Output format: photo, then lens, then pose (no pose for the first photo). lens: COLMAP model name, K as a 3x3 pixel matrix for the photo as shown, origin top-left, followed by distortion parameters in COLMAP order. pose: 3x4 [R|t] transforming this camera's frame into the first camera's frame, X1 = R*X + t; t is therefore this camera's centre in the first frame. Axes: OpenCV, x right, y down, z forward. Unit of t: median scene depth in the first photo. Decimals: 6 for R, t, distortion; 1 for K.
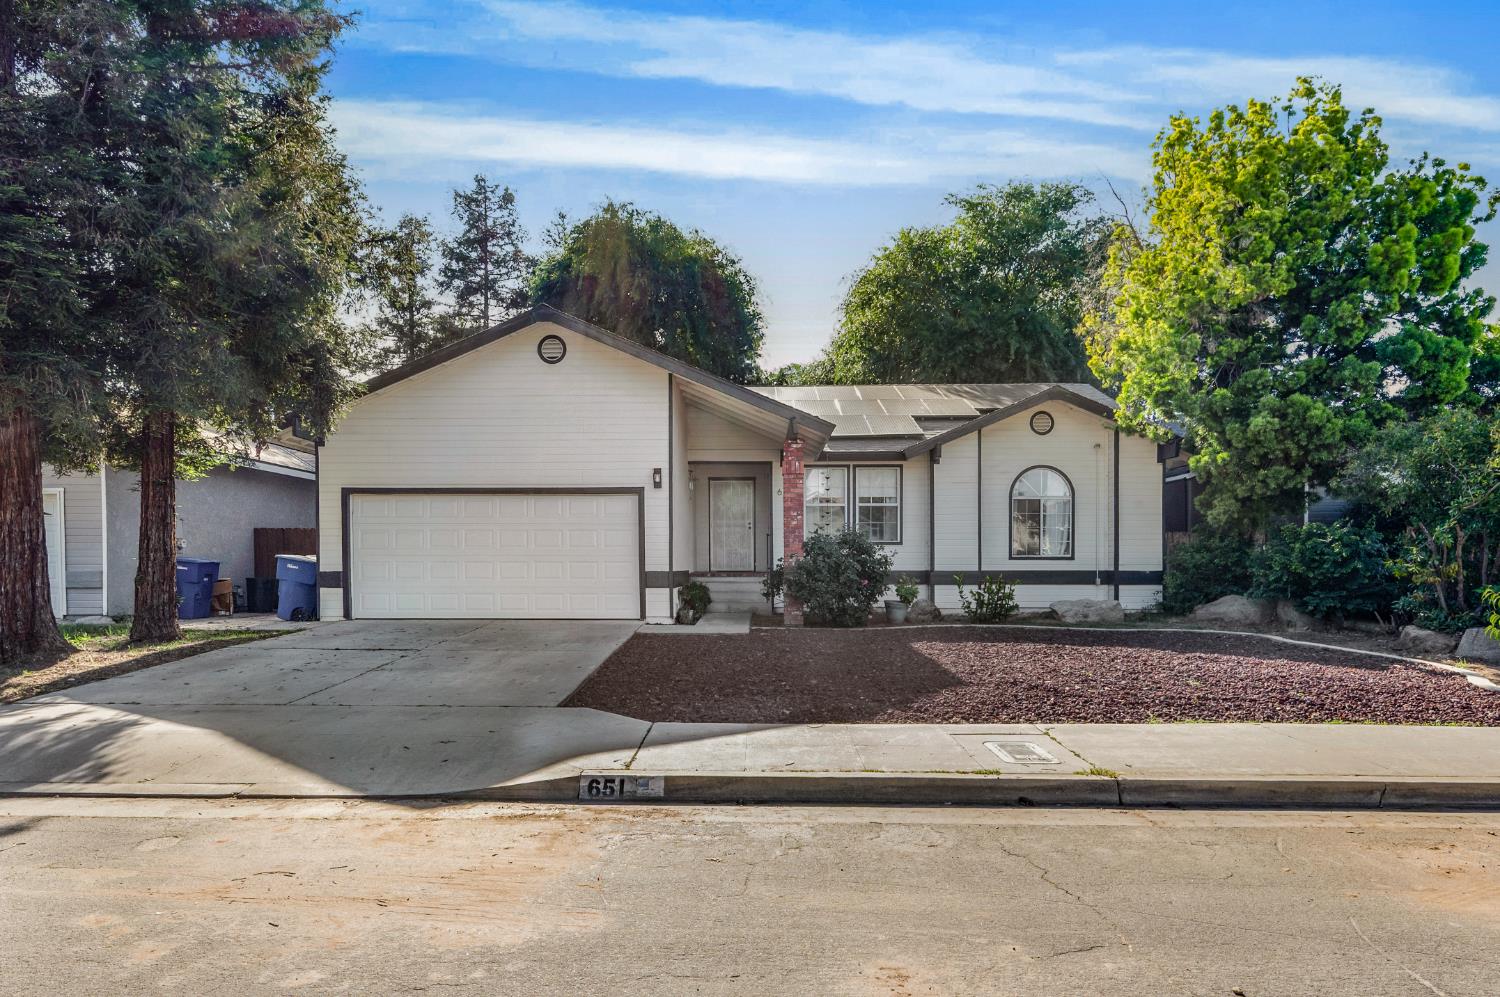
lens RADIAL K [[596.5, 0, 731.9], [0, 596.5, 561.2], [0, 0, 1]] dist [-0.002767, -0.000216]
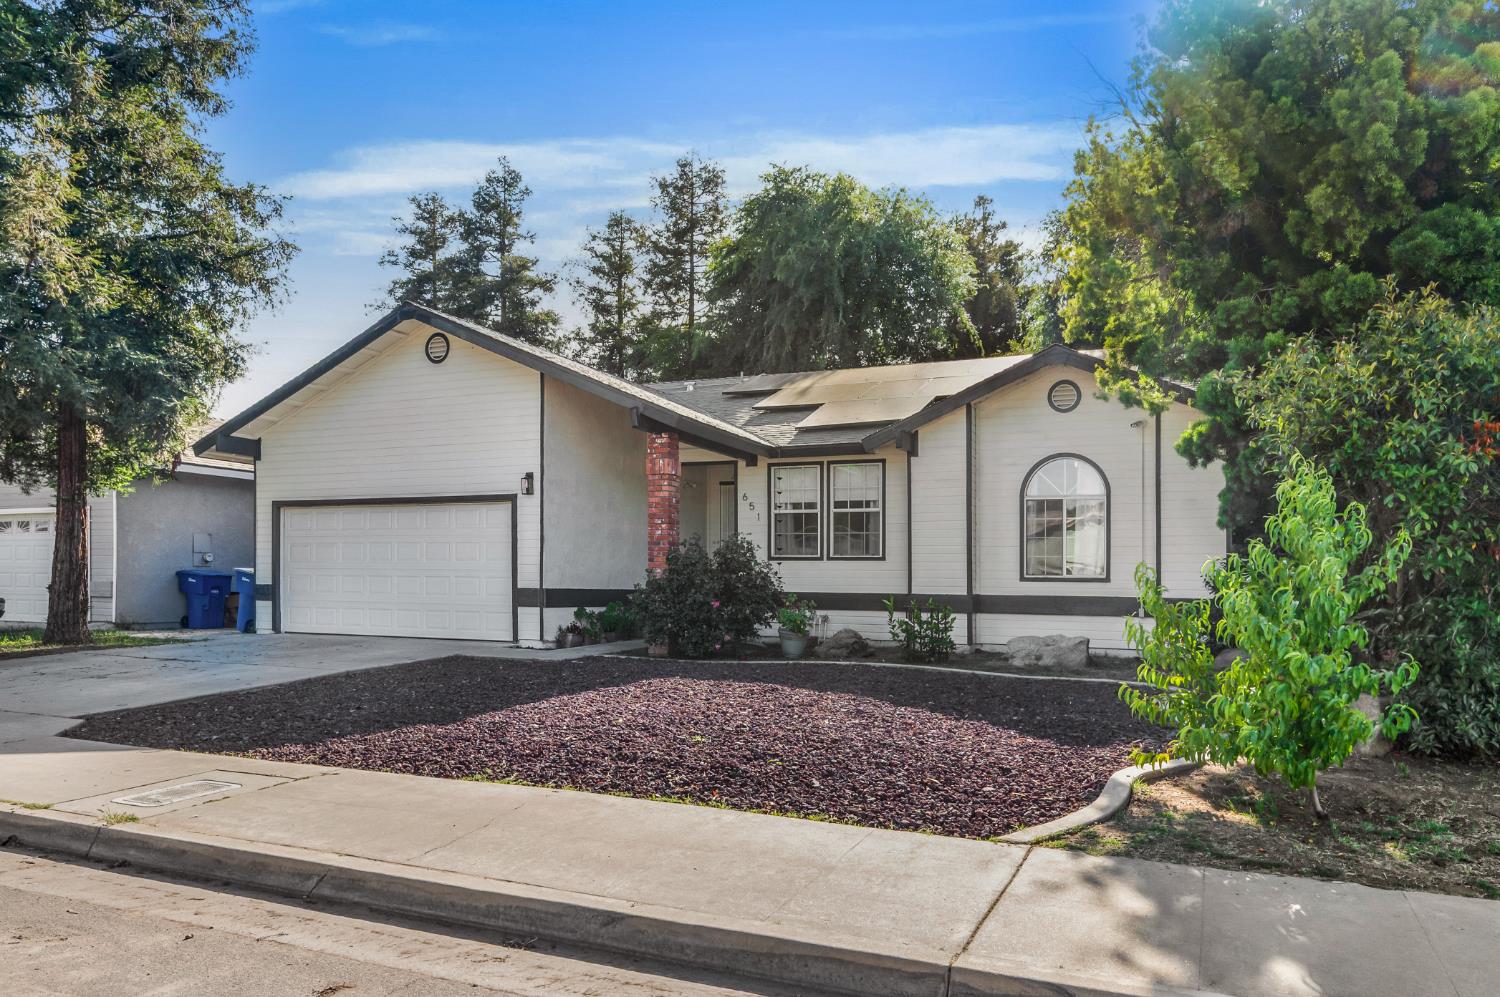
lens RADIAL K [[709.1, 0, 828.8], [0, 709.1, 575.6], [0, 0, 1]] dist [-0.002042, -0.000398]
pose [[0.964875, 0.008411, -0.262573, 0.551645], [-0.011644, 0.999874, -0.010758, 0.004030], [0.262450, 0.013437, 0.964852, 0.090094]]
